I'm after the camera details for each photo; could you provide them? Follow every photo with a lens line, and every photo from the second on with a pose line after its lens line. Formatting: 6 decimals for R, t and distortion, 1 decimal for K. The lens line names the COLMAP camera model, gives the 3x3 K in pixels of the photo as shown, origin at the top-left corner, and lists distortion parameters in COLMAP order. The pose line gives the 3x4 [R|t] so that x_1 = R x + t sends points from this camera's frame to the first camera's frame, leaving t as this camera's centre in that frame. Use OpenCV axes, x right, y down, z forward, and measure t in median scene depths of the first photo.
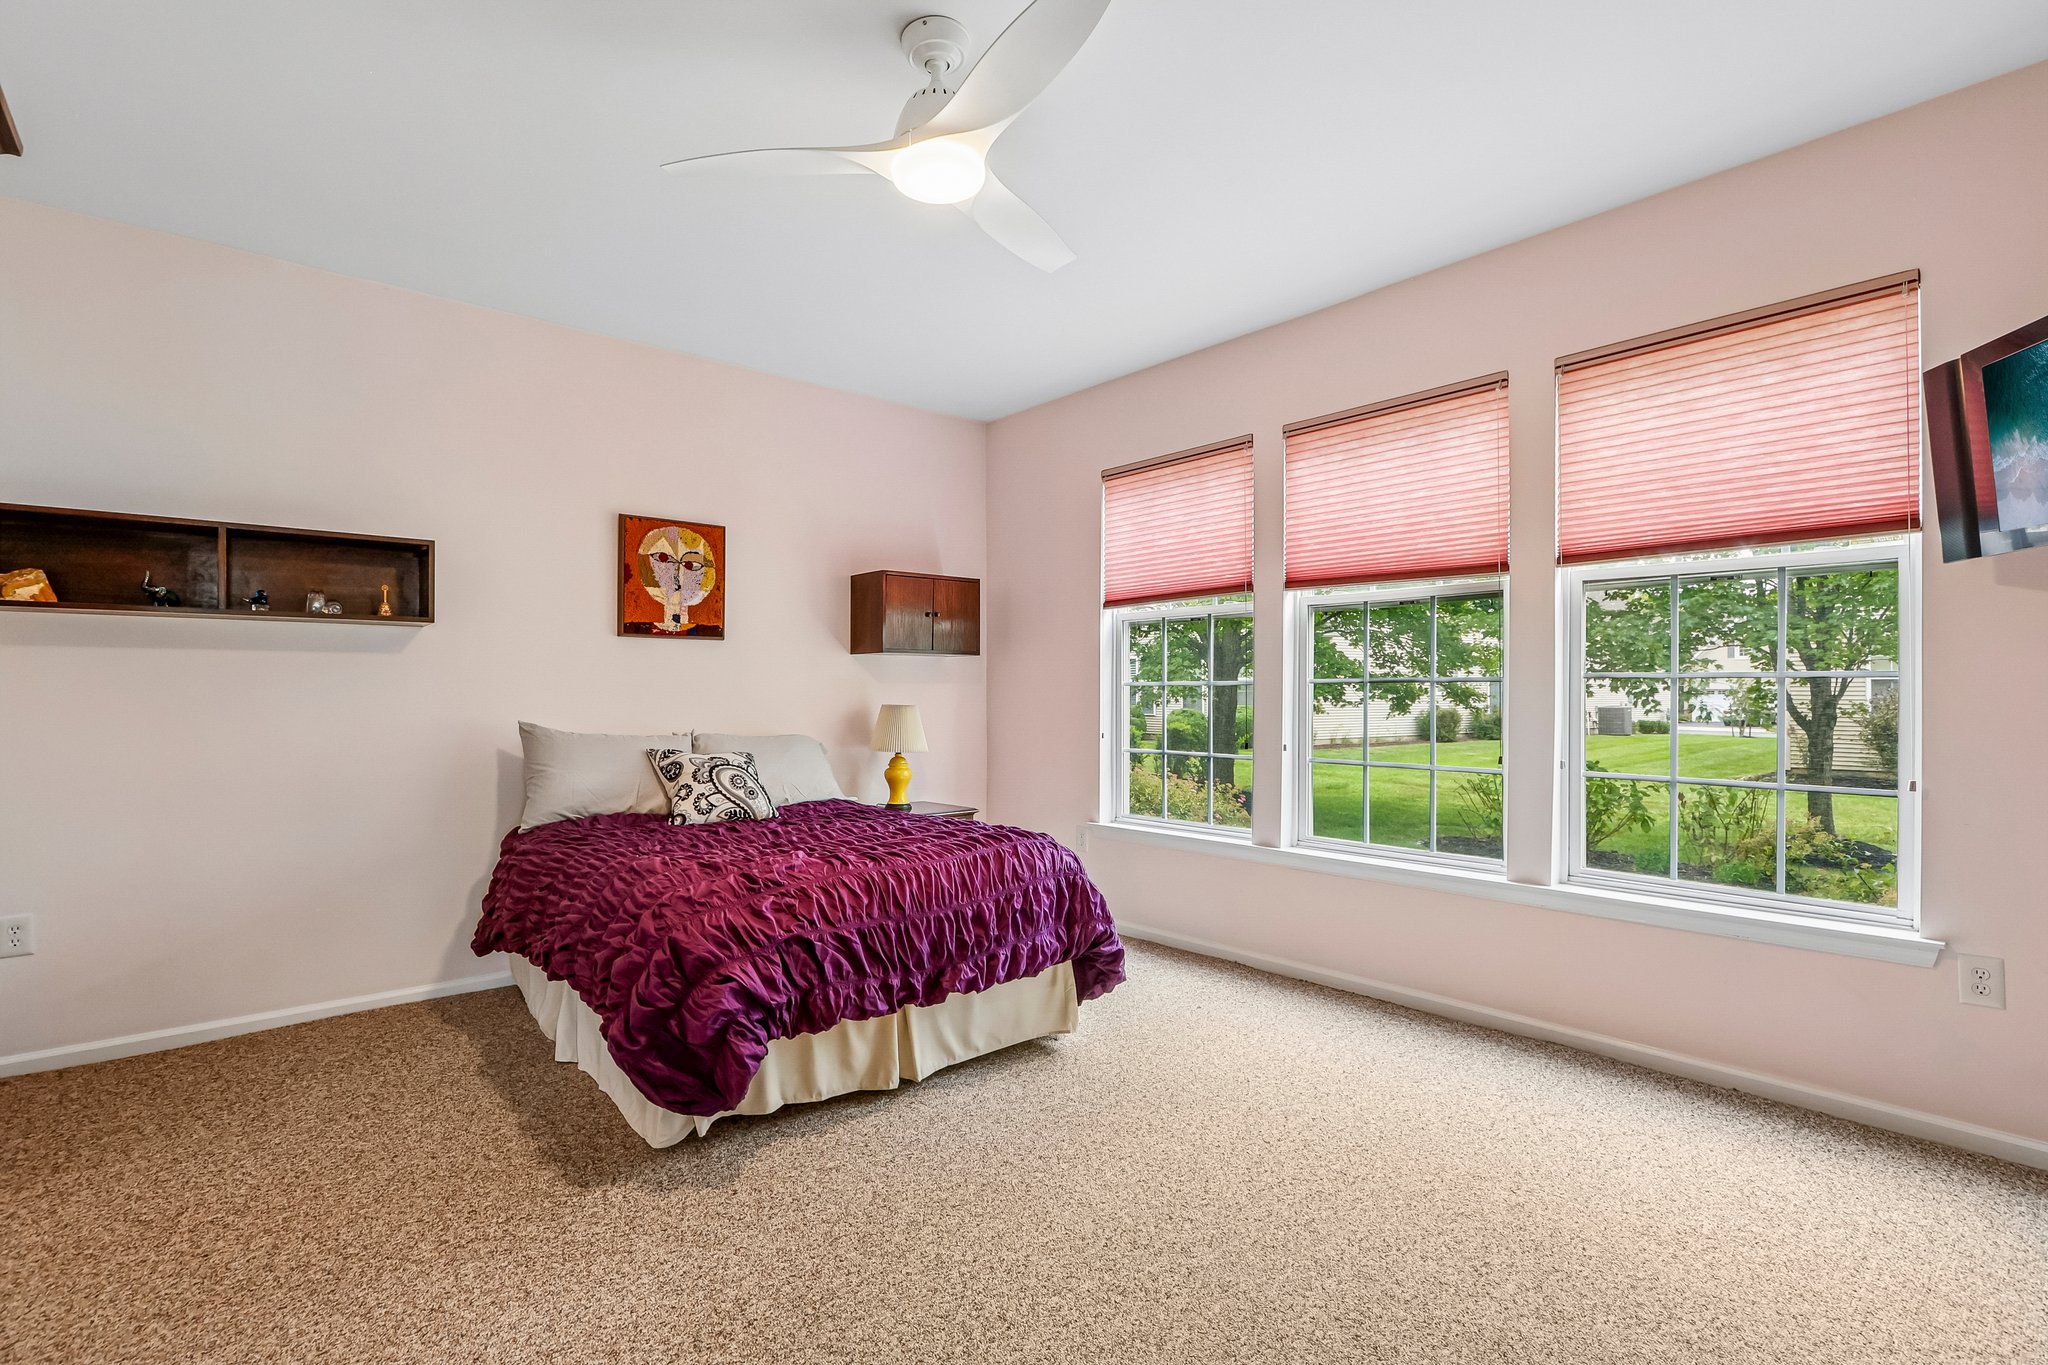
lens RADIAL K [[959.7, 0, 1007.8], [0, 959.7, 704.9], [0, 0, 1]] dist [-0.016587, 0.000900]
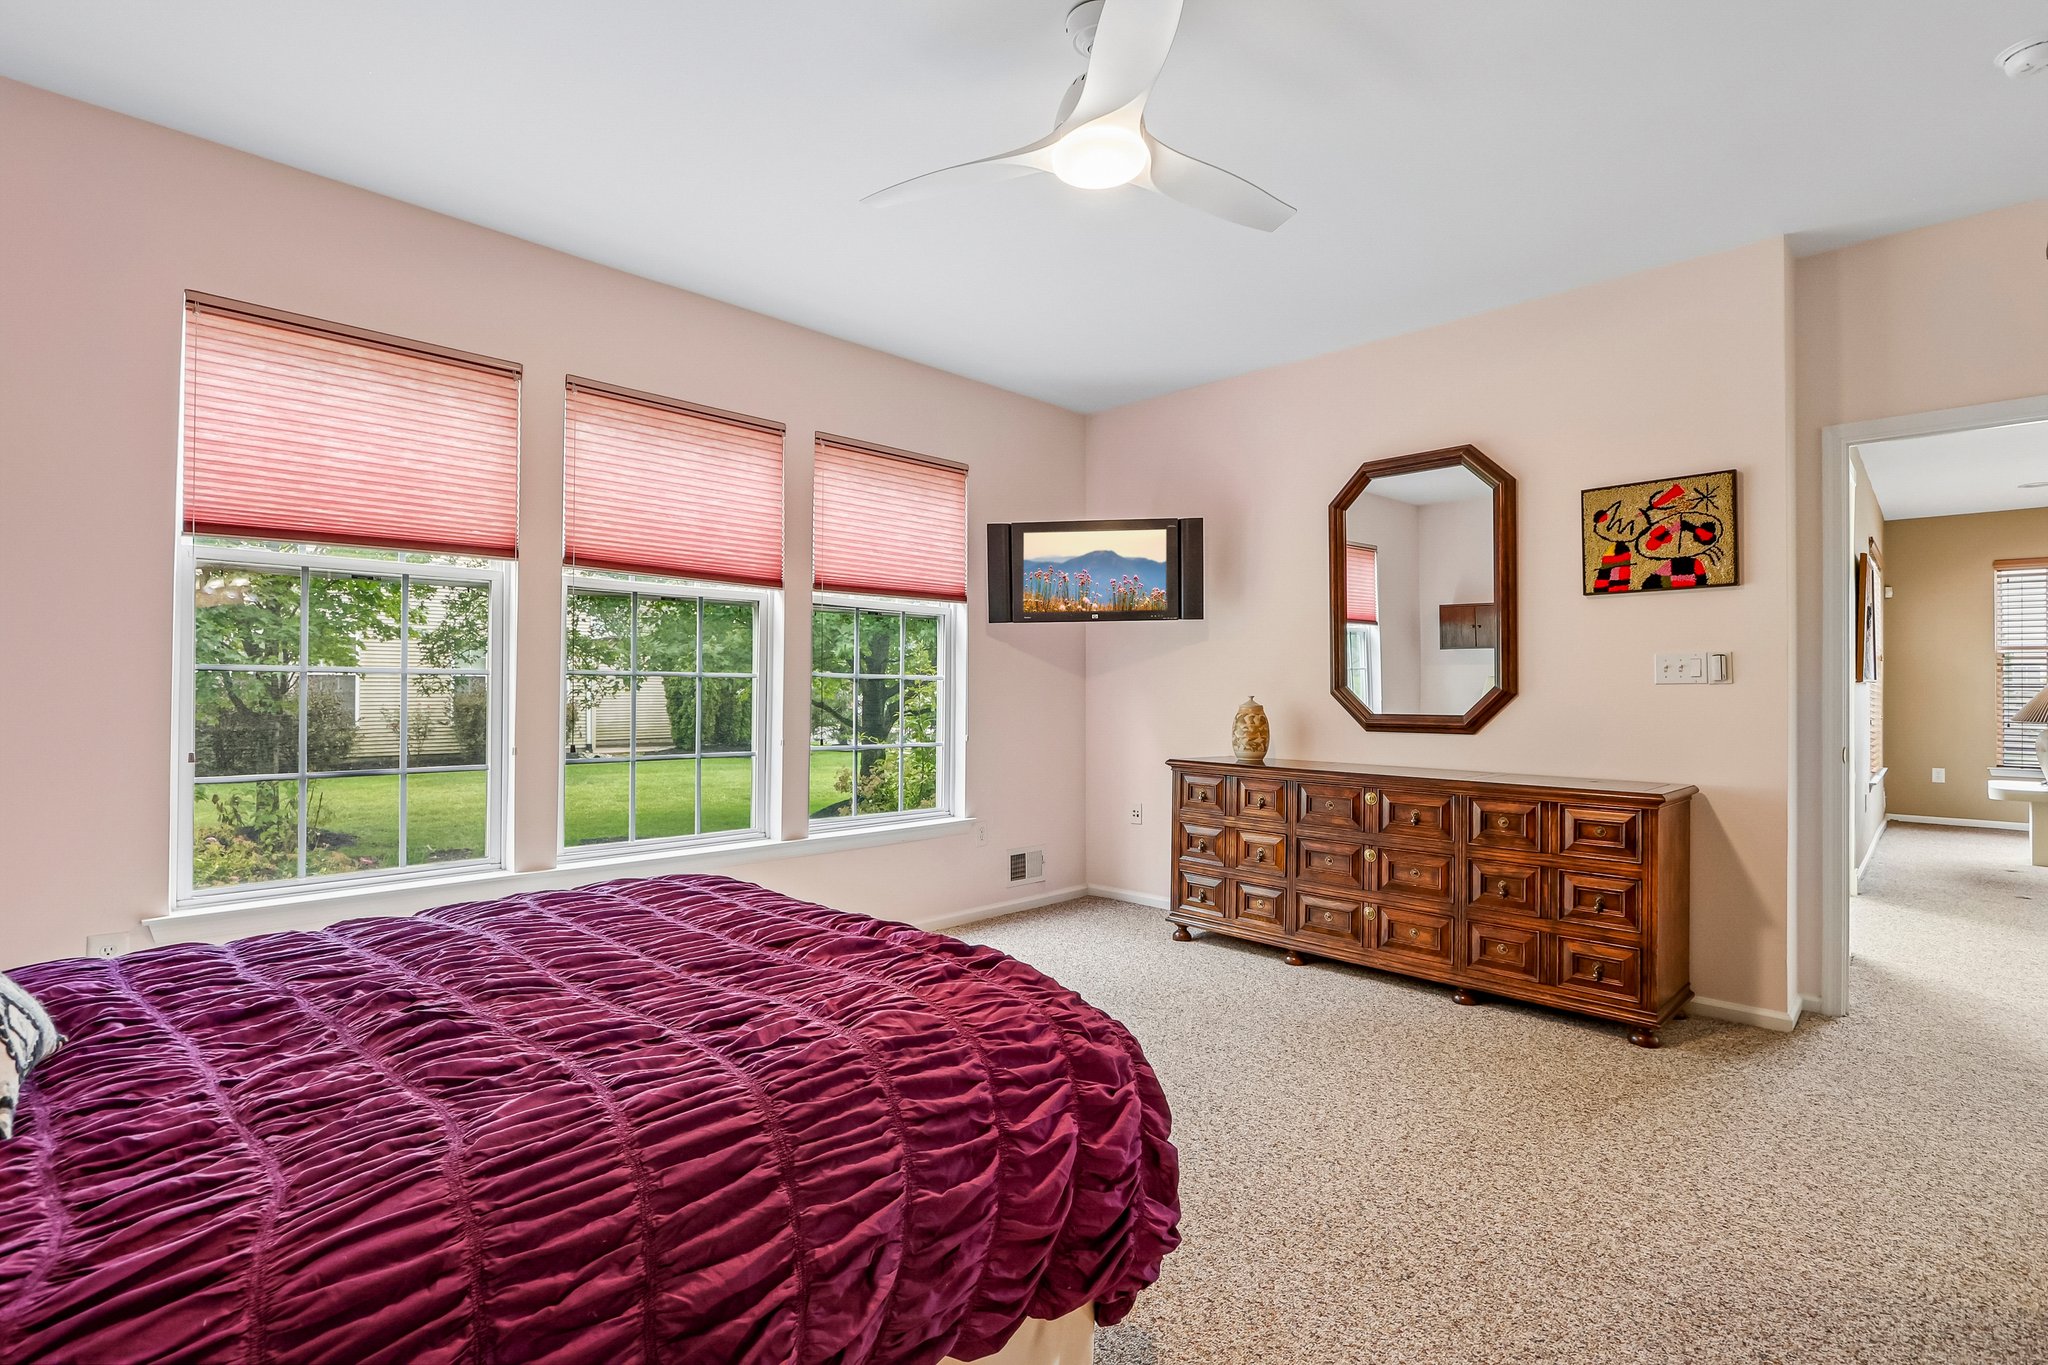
lens RADIAL K [[940.1, 0, 1016.1], [0, 940.1, 687.2], [0, 0, 1]] dist [-0.014508, 0.000540]
pose [[-0.085329, 0.006473, 0.996332, -0.540803], [0.008609, 0.999946, -0.005759, -0.002766], [-0.996316, 0.008086, -0.085380, 0.628162]]
